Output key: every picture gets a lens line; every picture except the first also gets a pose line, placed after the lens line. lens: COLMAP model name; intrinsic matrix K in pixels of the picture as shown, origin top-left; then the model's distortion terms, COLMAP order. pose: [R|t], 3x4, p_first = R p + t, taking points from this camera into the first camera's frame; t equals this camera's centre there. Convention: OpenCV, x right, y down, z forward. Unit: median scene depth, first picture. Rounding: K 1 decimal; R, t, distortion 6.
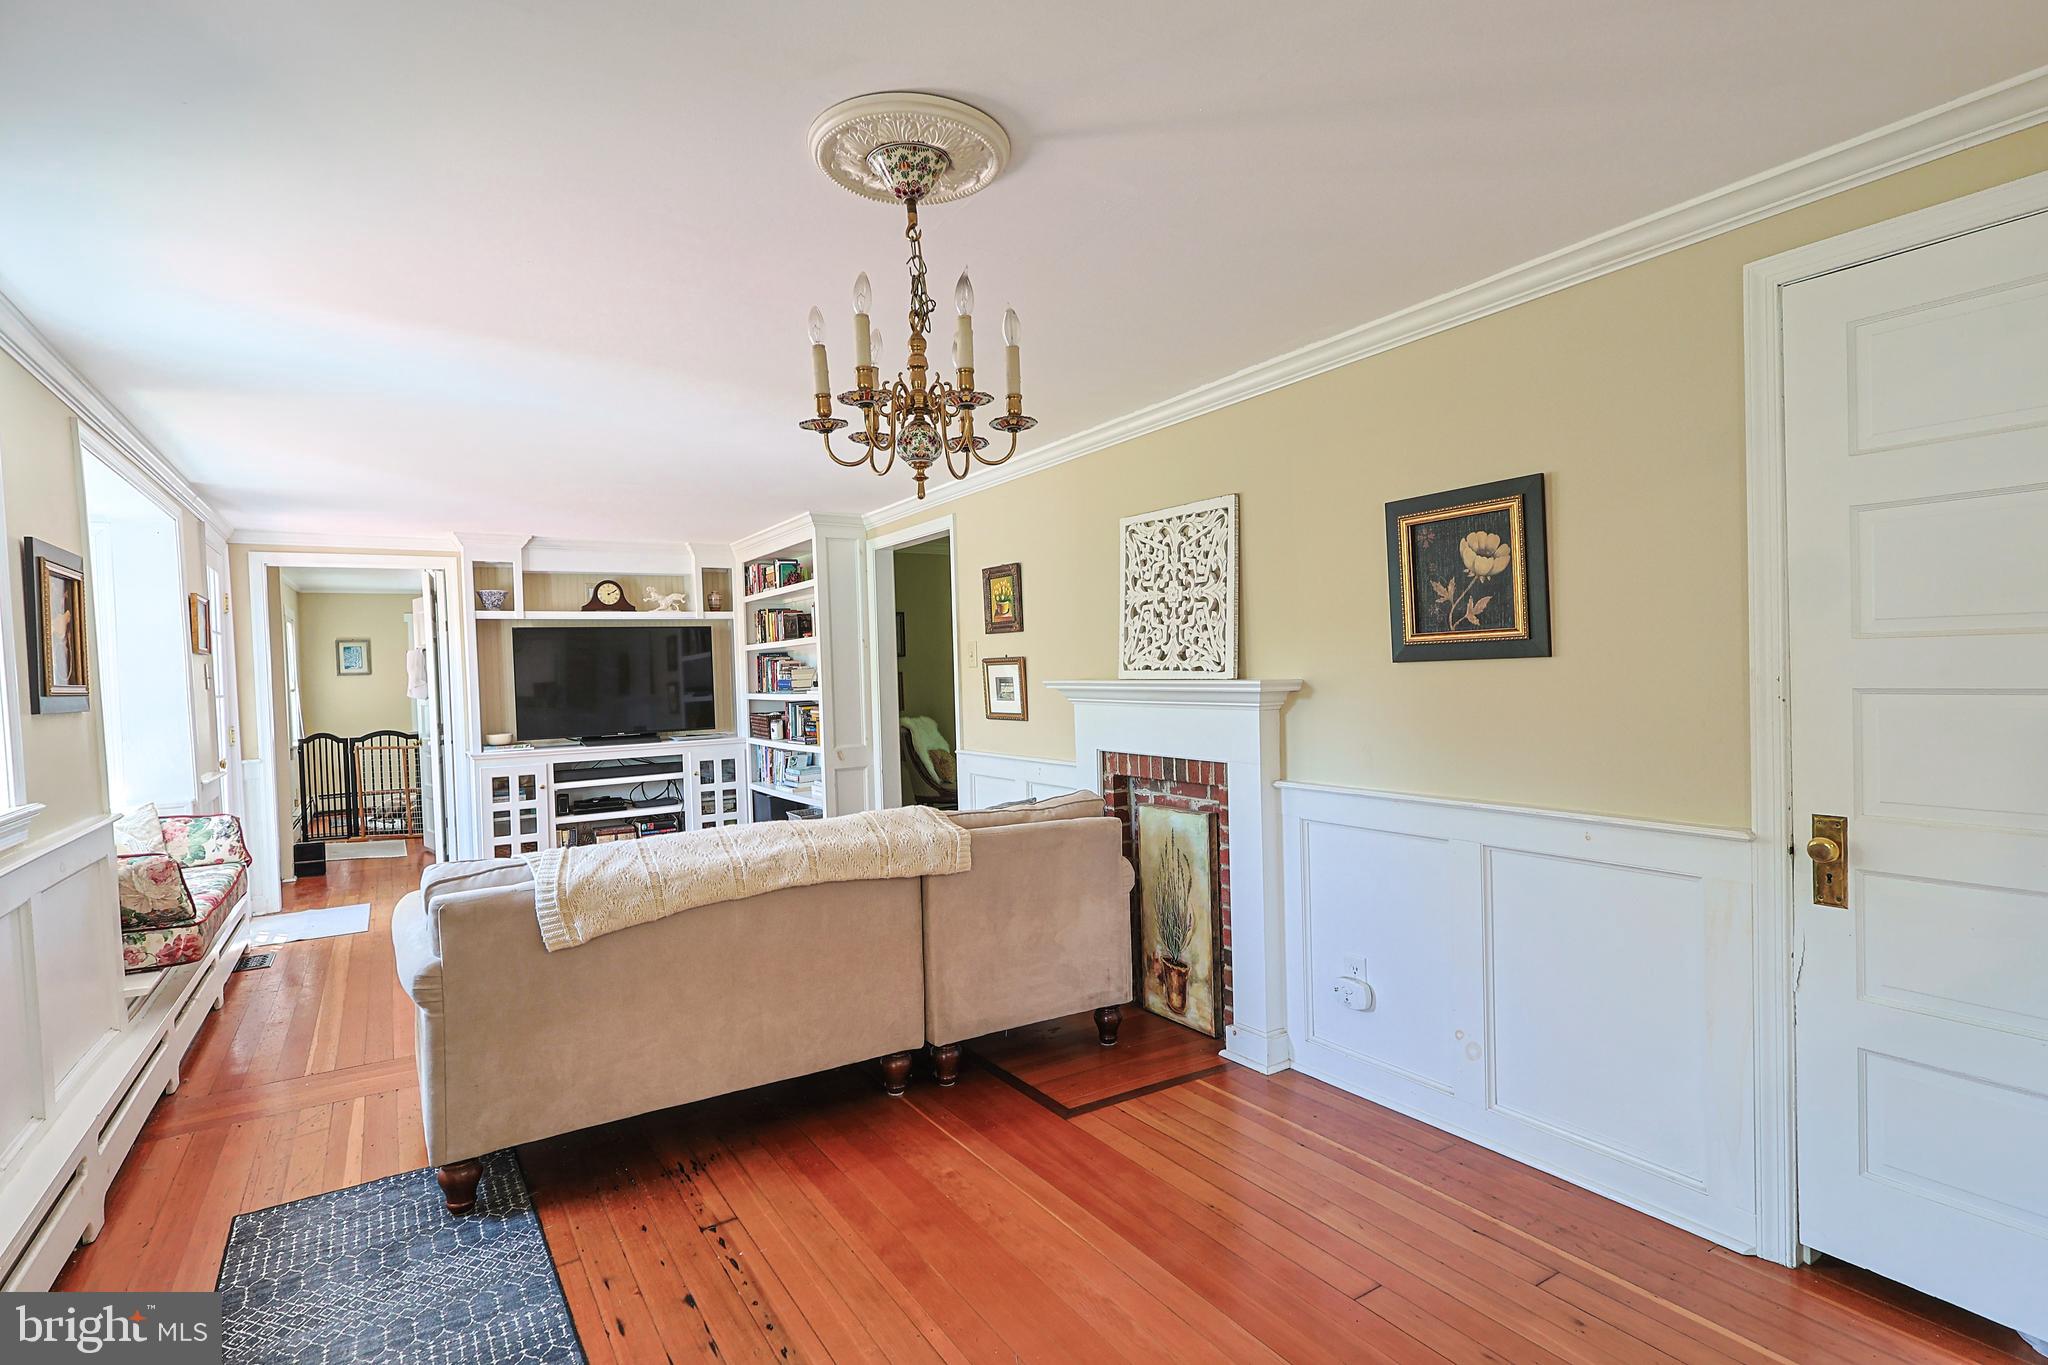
lens RADIAL K [[1006.7, 0, 1026.3], [0, 1006.7, 682.1], [0, 0, 1]] dist [0.000011, 0.000315]
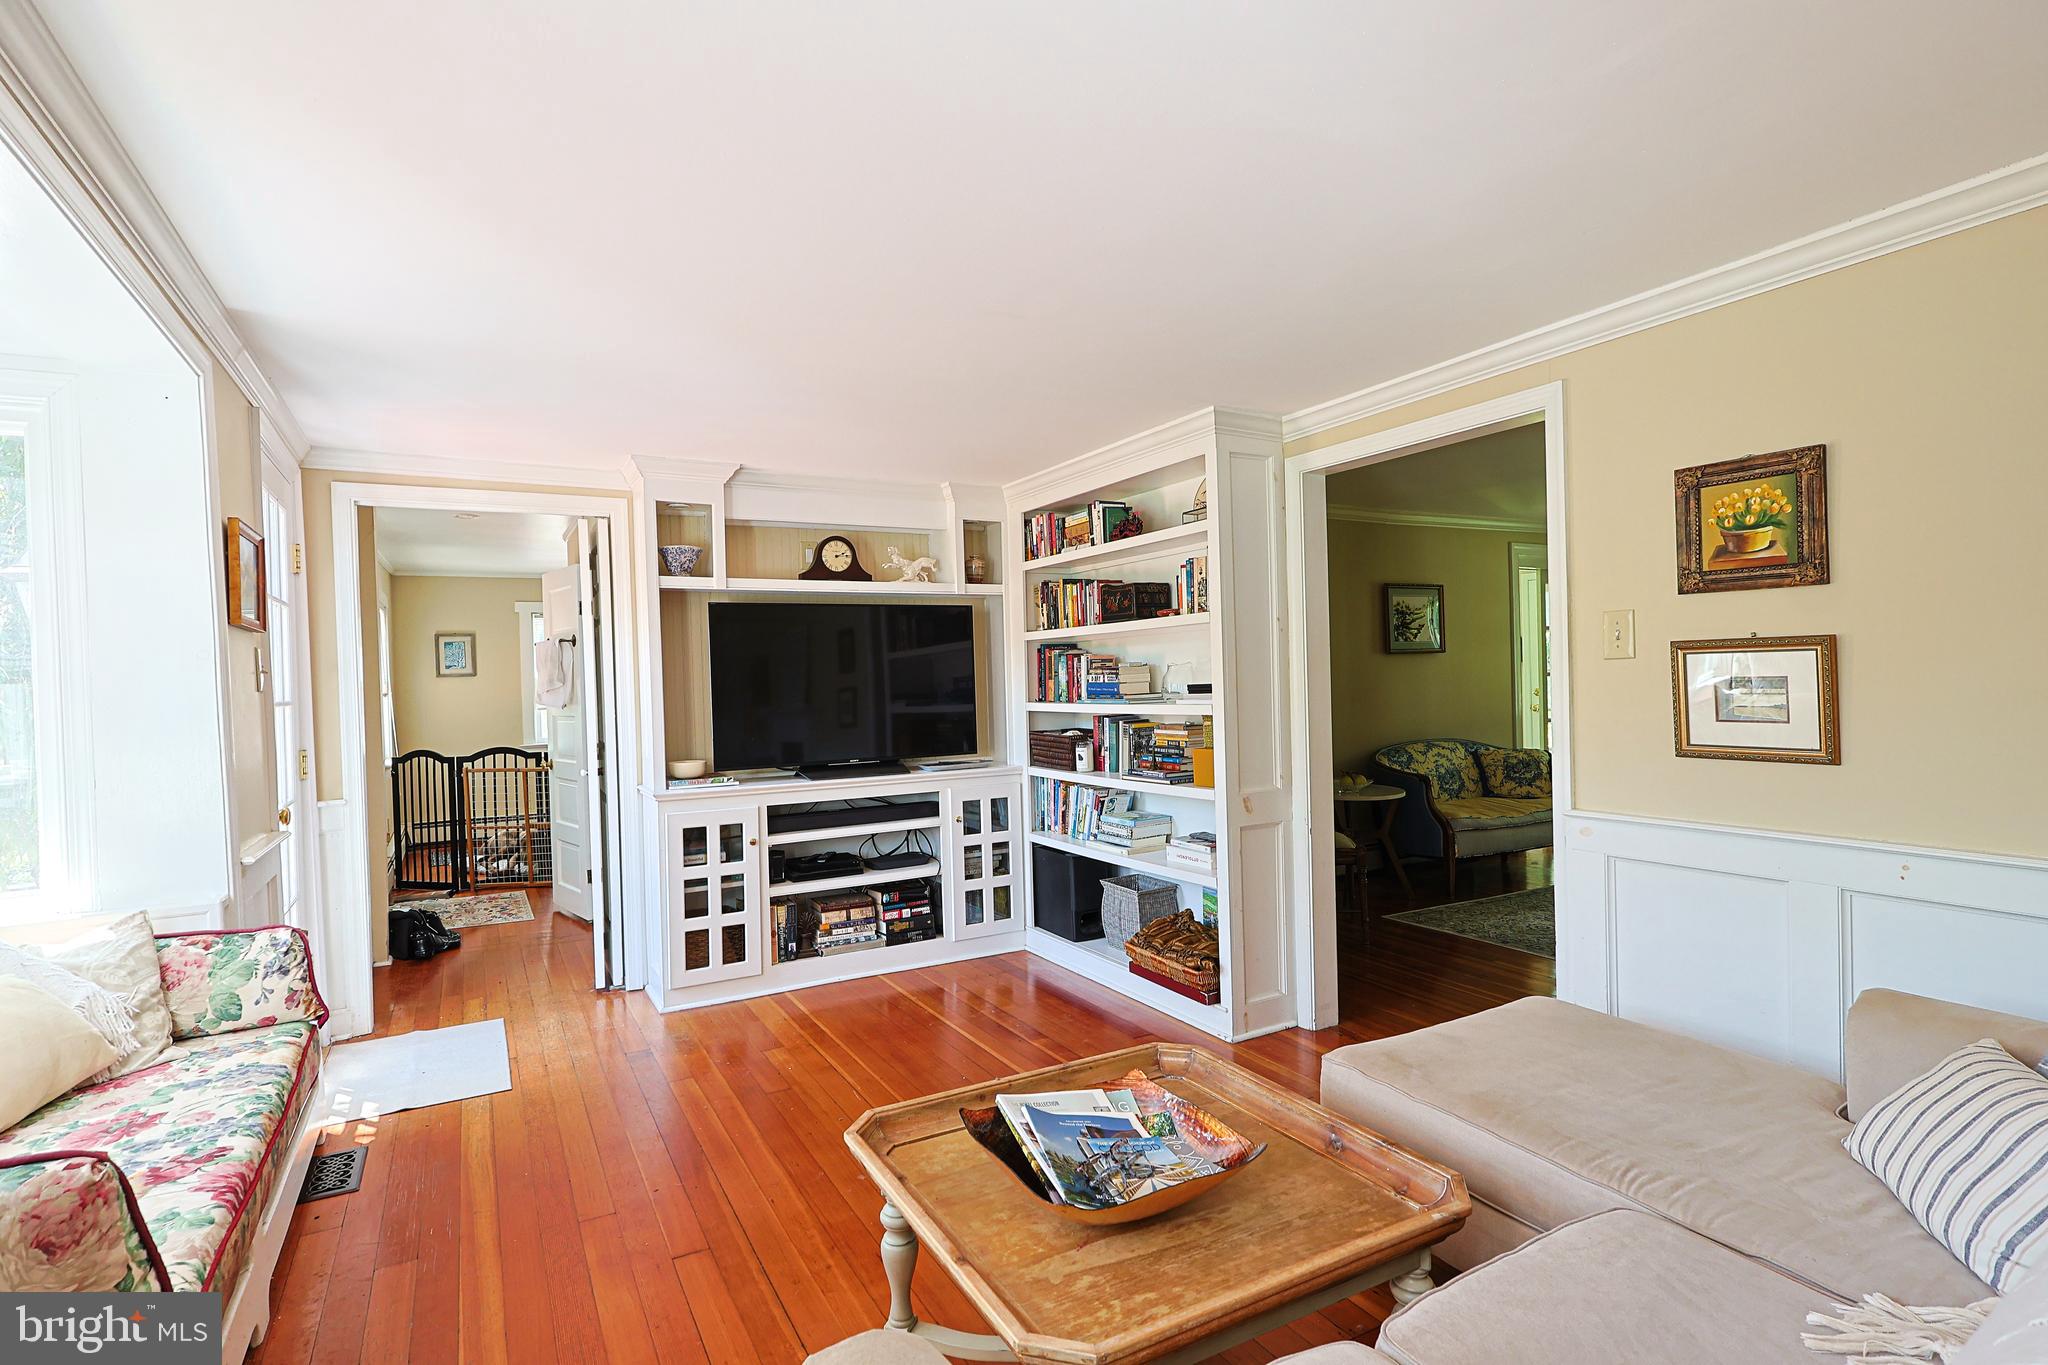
lens RADIAL K [[1006.7, 0, 1027.3], [0, 1006.7, 686.9], [0, 0, 1]] dist [0.000011, 0.000315]
pose [[0.998466, 0.005644, -0.055080, -0.258538], [-0.005866, 0.999975, -0.003877, 0.003379], [0.055056, 0.004194, 0.998474, 0.339203]]
